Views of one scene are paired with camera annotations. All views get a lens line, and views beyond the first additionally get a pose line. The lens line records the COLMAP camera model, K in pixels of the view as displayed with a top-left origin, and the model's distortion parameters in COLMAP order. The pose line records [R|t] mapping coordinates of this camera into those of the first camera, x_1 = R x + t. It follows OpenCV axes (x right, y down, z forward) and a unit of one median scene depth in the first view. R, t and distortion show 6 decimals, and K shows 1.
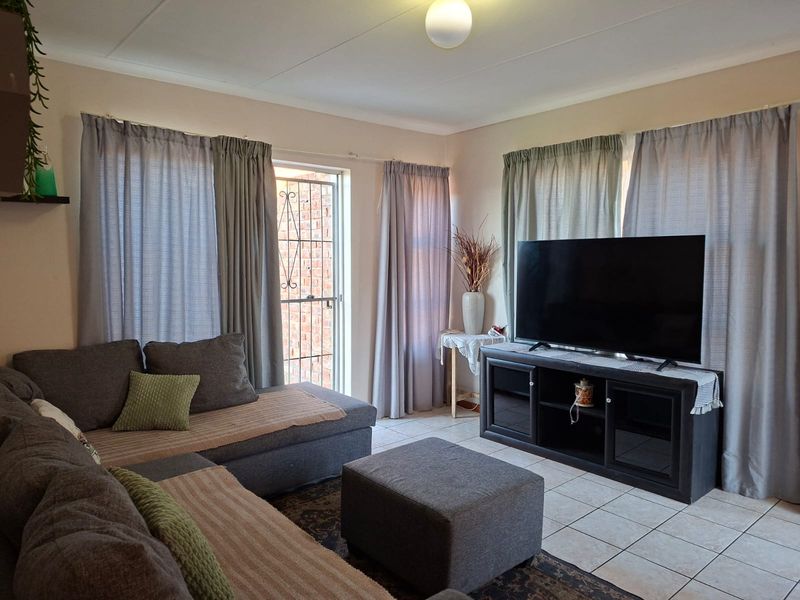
lens RADIAL K [[559.6, 0, 397.0], [0, 559.6, 300.0], [0, 0, 1]] dist [0.056804, -0.059730]
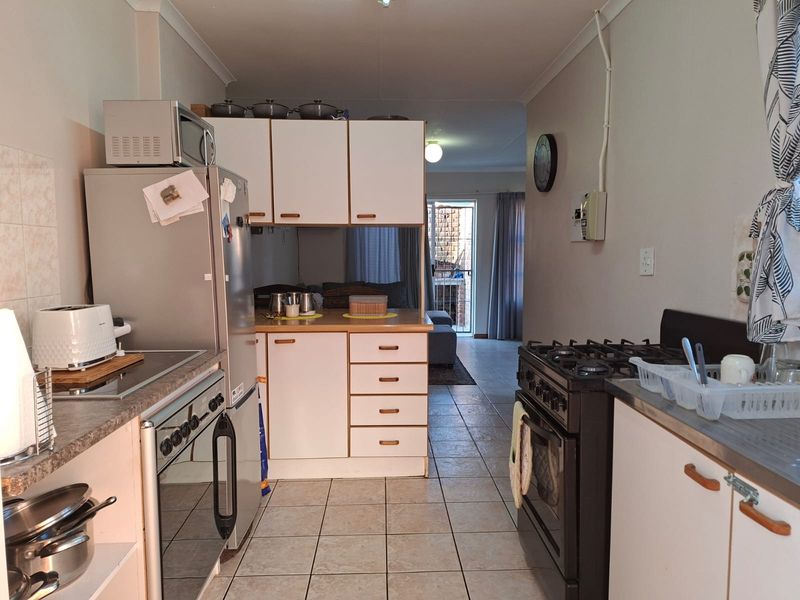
lens RADIAL K [[559.6, 0, 402.7], [0, 559.6, 297.6], [0, 0, 1]] dist [0.056804, -0.059730]
pose [[0.778258, 0.043110, -0.626463, 1.138733], [-0.047302, 0.998831, 0.009971, 0.102850], [0.626160, 0.021873, 0.779387, -0.730334]]
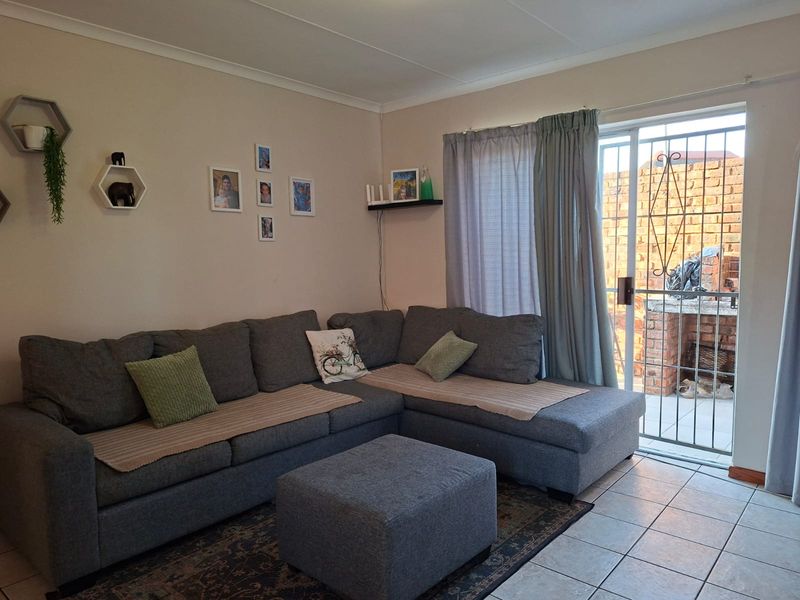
lens RADIAL K [[559.6, 0, 397.6], [0, 559.6, 305.9], [0, 0, 1]] dist [0.056804, -0.059730]
pose [[0.125724, 0.089341, -0.988034, 0.704675], [-0.066929, 0.994432, 0.081403, -0.023815], [0.989805, 0.055894, 0.131004, 0.659137]]
